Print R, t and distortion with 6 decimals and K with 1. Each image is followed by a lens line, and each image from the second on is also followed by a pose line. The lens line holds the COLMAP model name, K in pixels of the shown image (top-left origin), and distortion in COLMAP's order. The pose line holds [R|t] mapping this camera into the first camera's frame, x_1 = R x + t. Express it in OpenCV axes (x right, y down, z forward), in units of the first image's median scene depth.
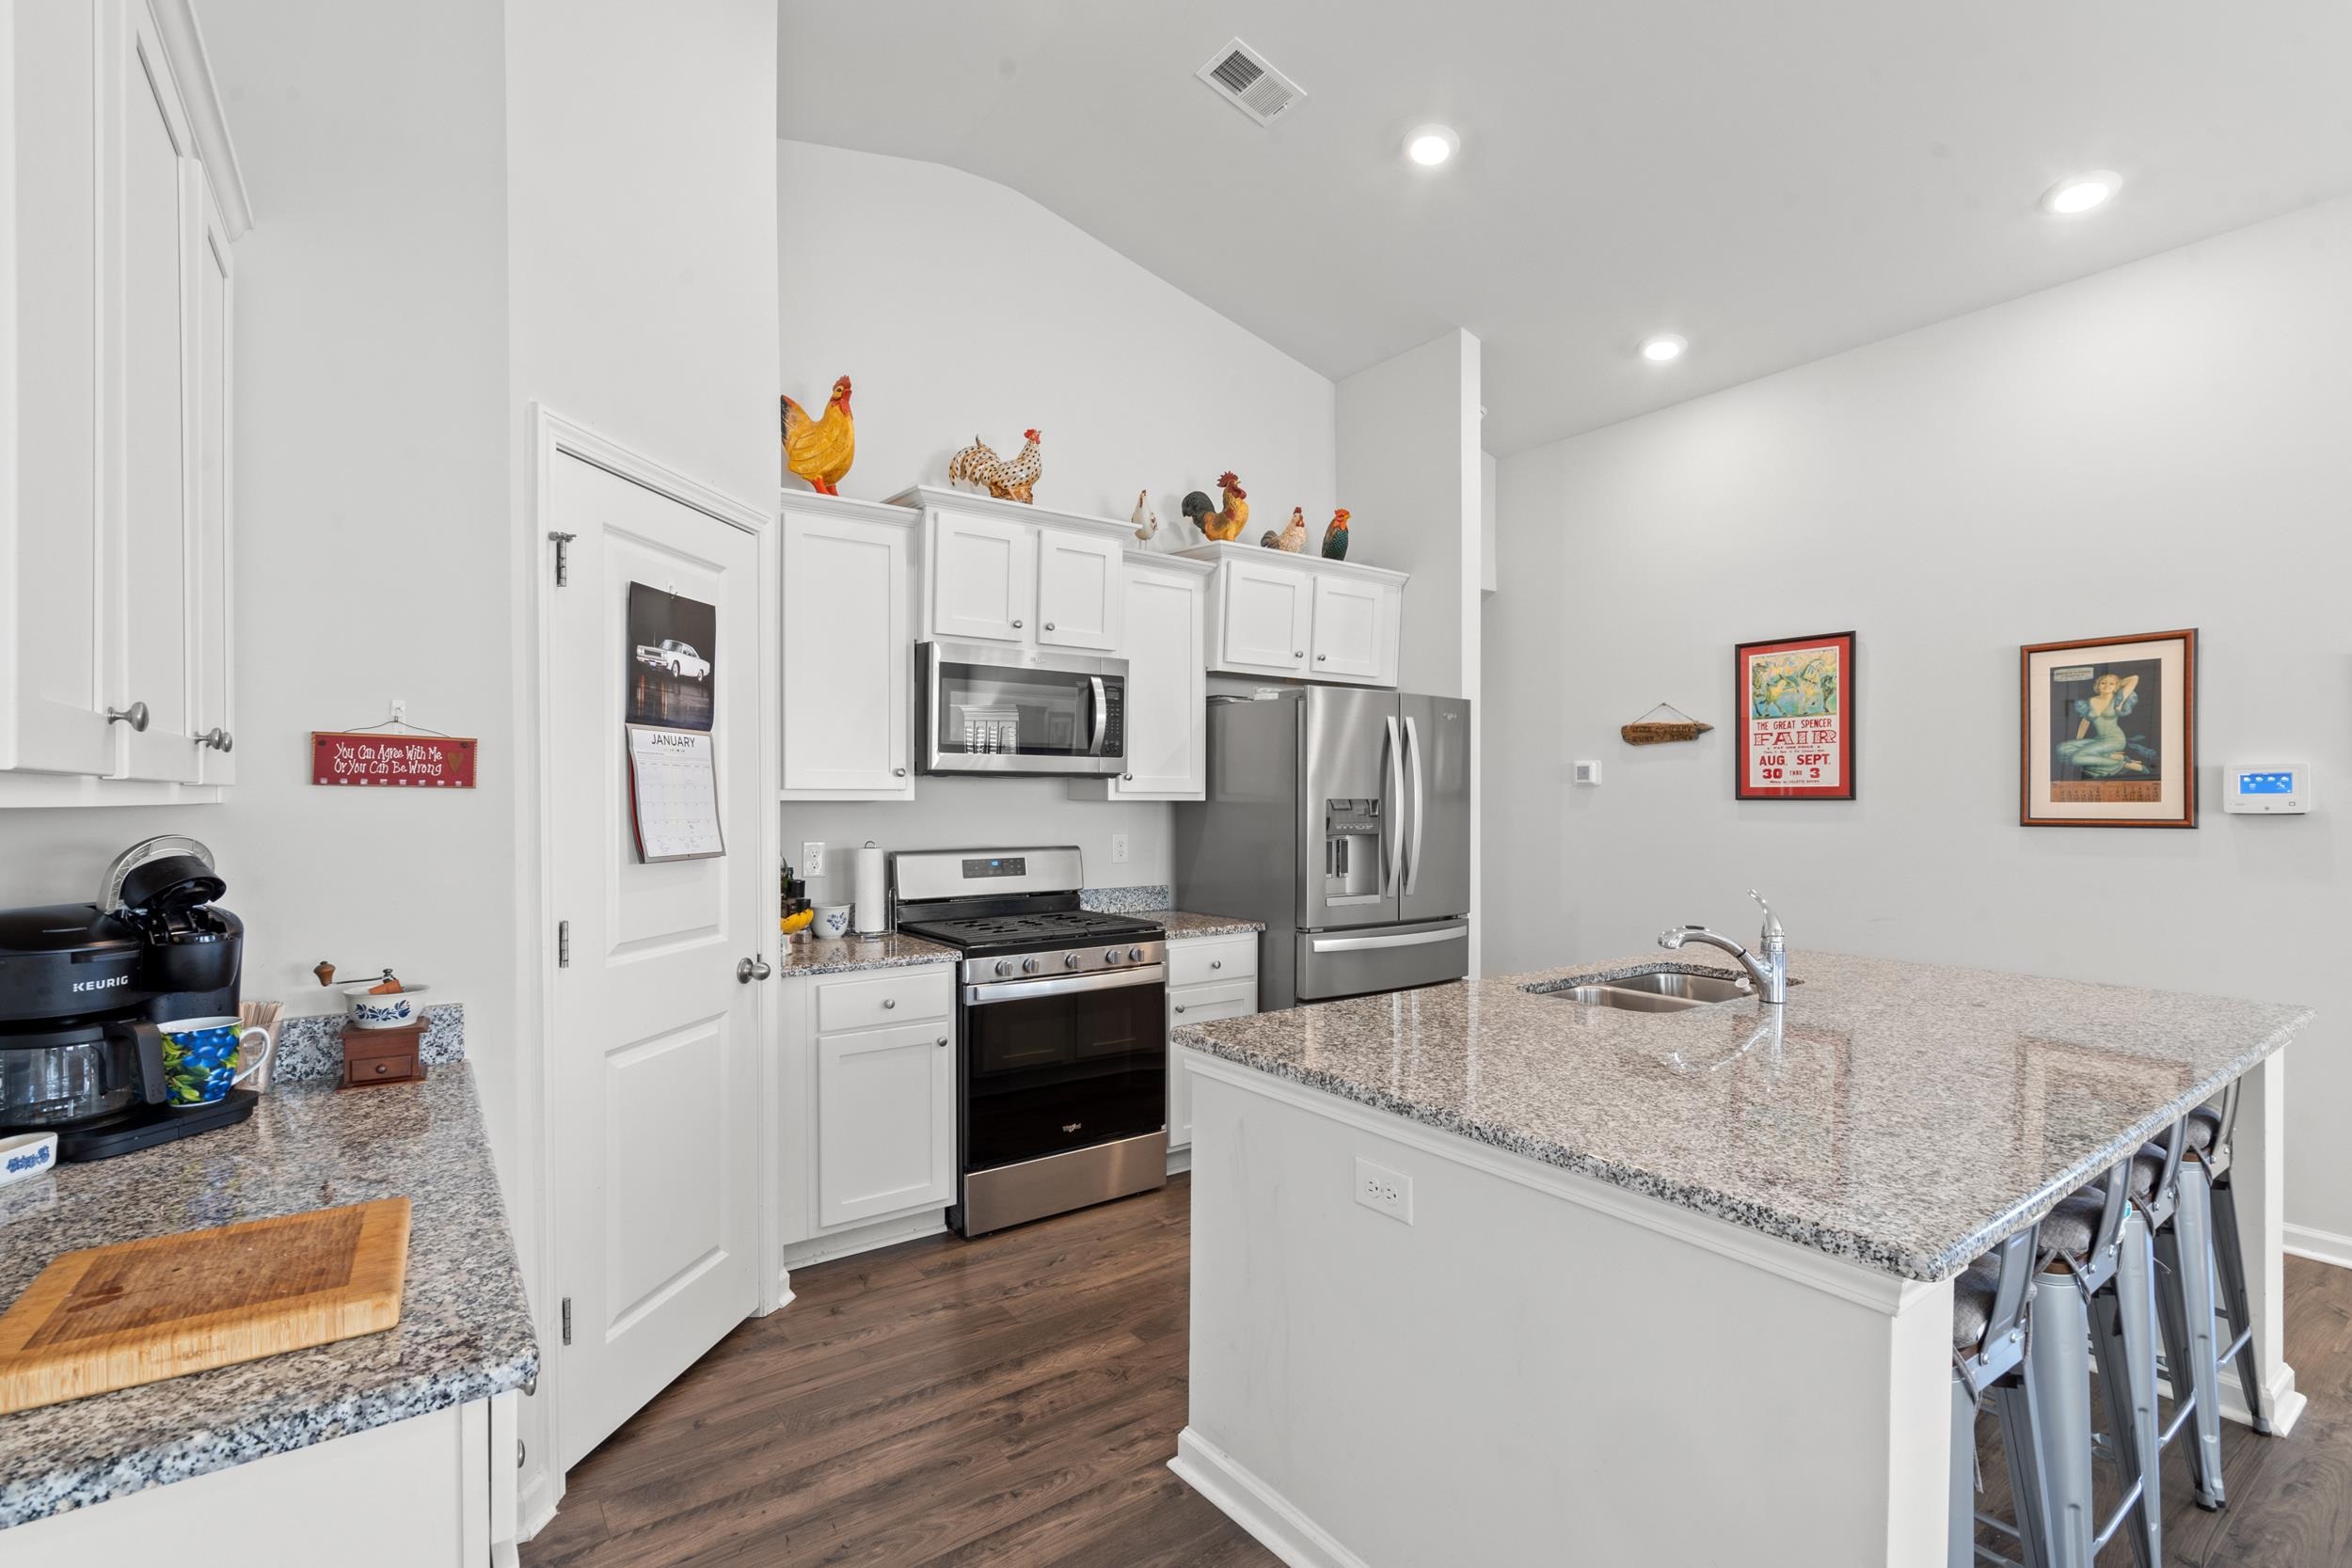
lens RADIAL K [[1070.1, 0, 1176.3], [0, 1070.1, 798.6], [0, 0, 1]] dist [-0.002772, -0.000447]
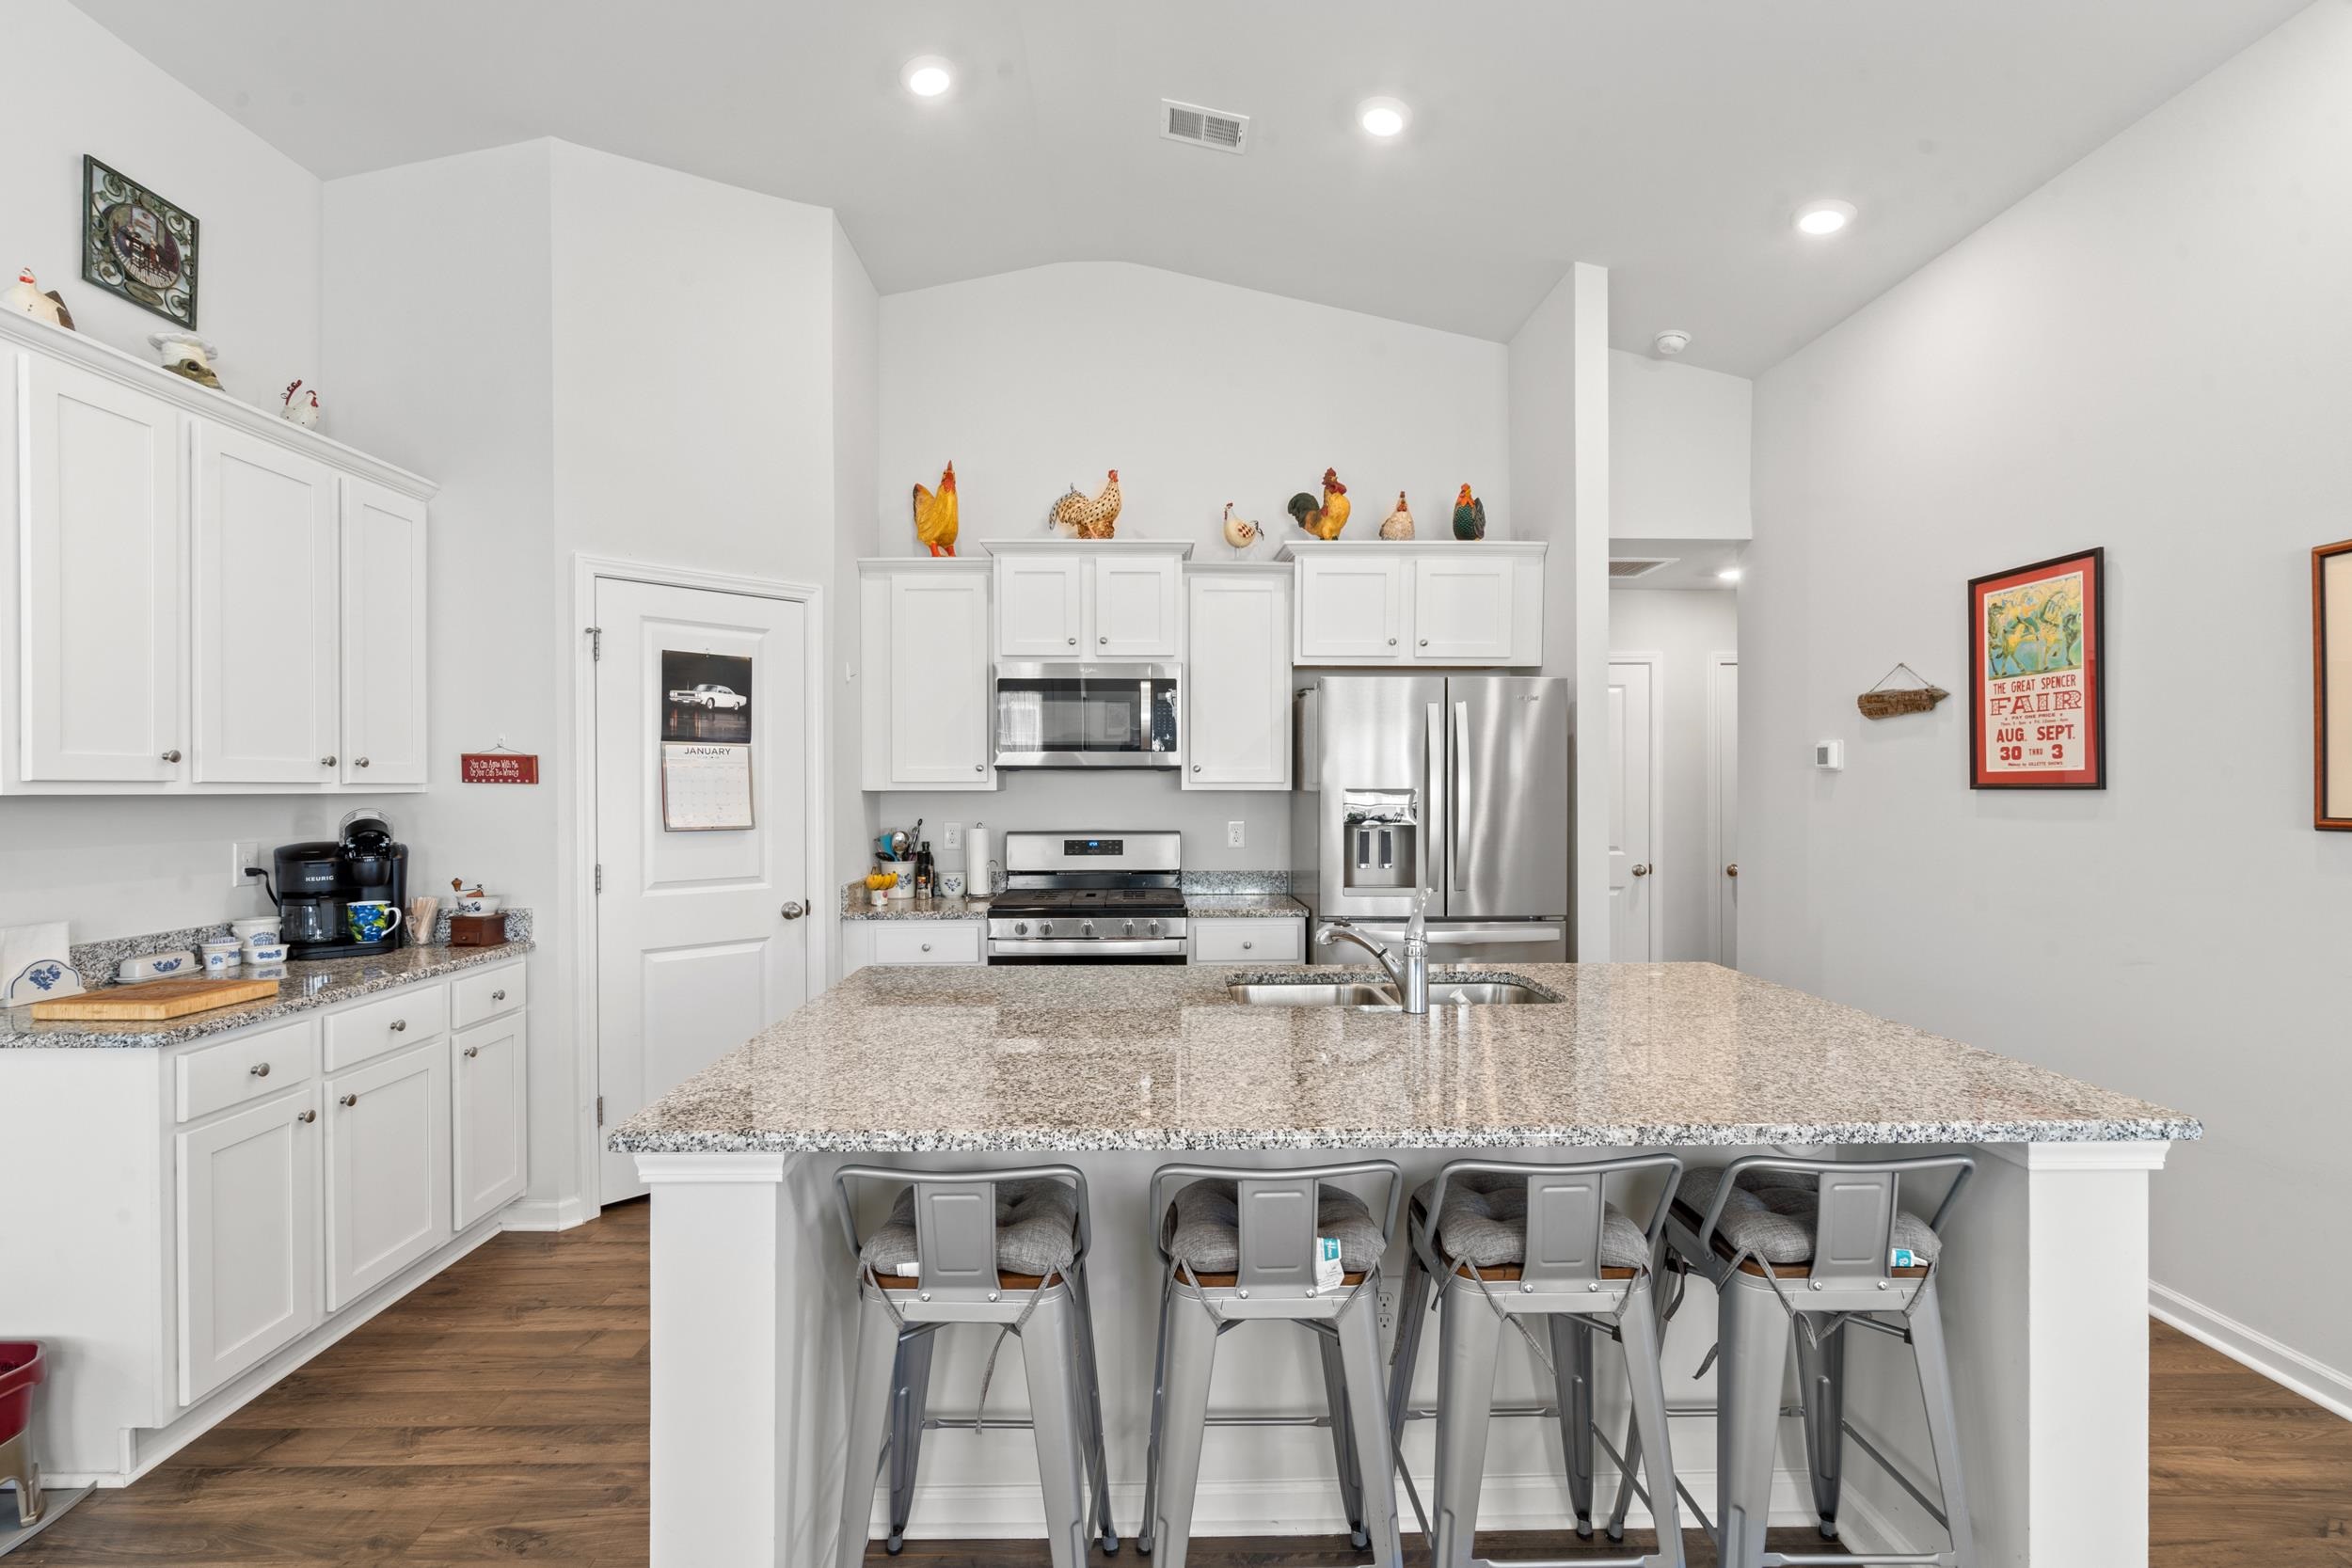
lens RADIAL K [[1070.1, 0, 1172.9], [0, 1070.1, 781.1], [0, 0, 1]] dist [-0.002772, -0.000447]
pose [[0.819659, -0.005139, -0.572829, 0.584484], [0.001670, 0.999977, -0.006582, -0.000540], [0.572850, 0.004439, 0.819648, 0.087924]]
